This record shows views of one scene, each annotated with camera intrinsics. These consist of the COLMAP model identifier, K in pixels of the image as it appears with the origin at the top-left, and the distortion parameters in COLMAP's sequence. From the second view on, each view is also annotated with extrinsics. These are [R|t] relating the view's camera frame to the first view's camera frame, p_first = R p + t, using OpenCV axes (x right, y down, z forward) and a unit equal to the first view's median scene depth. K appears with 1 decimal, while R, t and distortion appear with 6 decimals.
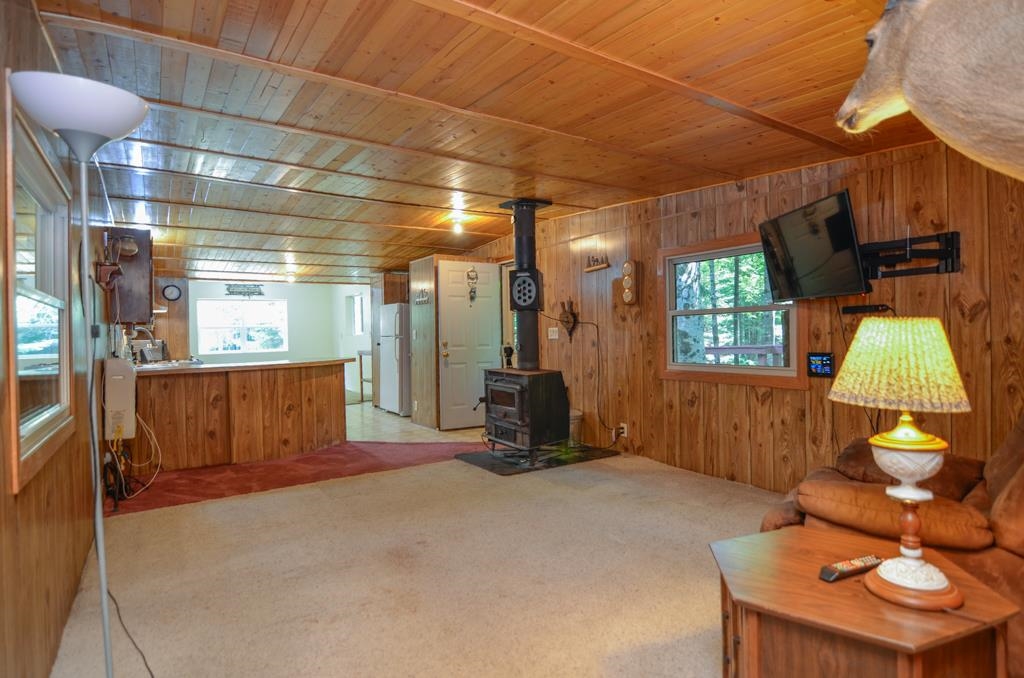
lens RADIAL K [[507.1, 0, 512.0], [0, 507.1, 339.0], [0, 0, 1]] dist [-0.011116, -0.000182]
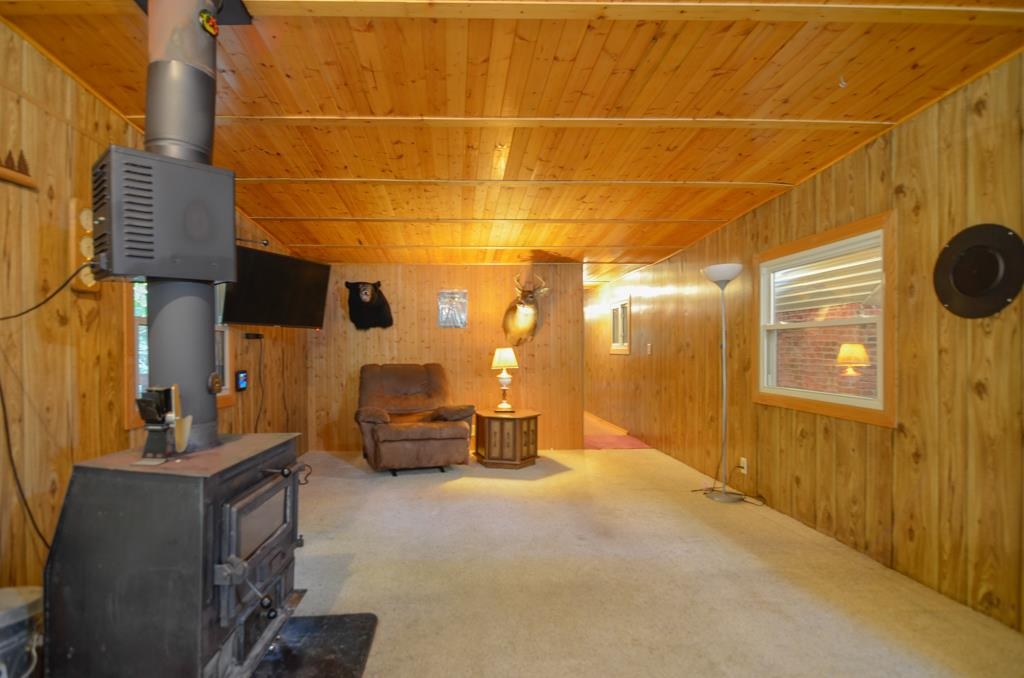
lens RADIAL K [[507.1, 0, 512.0], [0, 507.1, 339.0], [0, 0, 1]] dist [-0.011116, -0.000182]
pose [[-0.869430, 0.033896, 0.492891, -0.370007], [0.027640, 0.999418, -0.019974, -0.002058], [-0.493282, -0.003742, -0.869862, 1.251754]]
